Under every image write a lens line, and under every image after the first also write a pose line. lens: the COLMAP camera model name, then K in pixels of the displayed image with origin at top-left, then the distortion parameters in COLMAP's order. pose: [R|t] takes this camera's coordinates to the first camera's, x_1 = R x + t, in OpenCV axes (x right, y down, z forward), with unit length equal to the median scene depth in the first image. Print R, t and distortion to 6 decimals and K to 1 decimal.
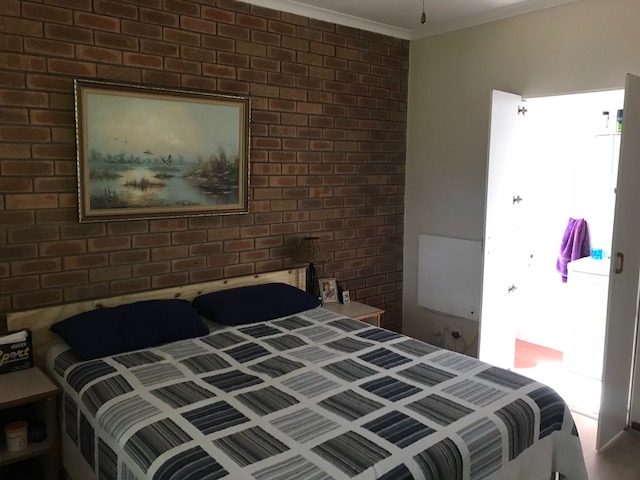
lens RADIAL K [[522.8, 0, 319.5], [0, 522.8, 240.5], [0, 0, 1]] dist [0.031352, -0.041075]
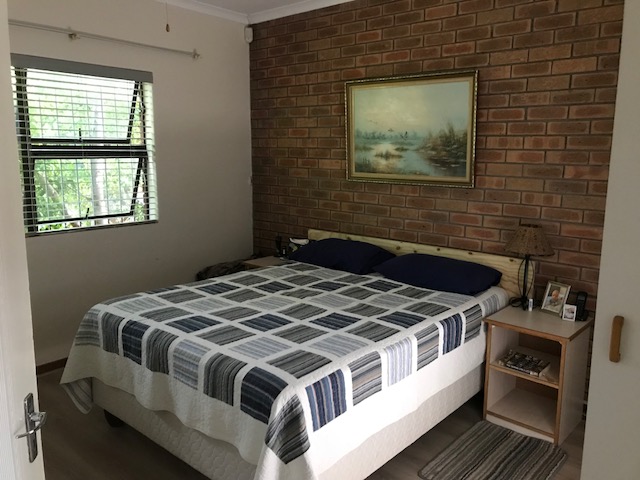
lens RADIAL K [[522.8, 0, 319.4], [0, 522.8, 240.7], [0, 0, 1]] dist [0.031352, -0.041075]
pose [[0.155272, 0.168172, -0.973452, 0.853914], [-0.145637, 0.978533, 0.145820, -0.060770], [0.977078, 0.119129, 0.176431, 0.590987]]
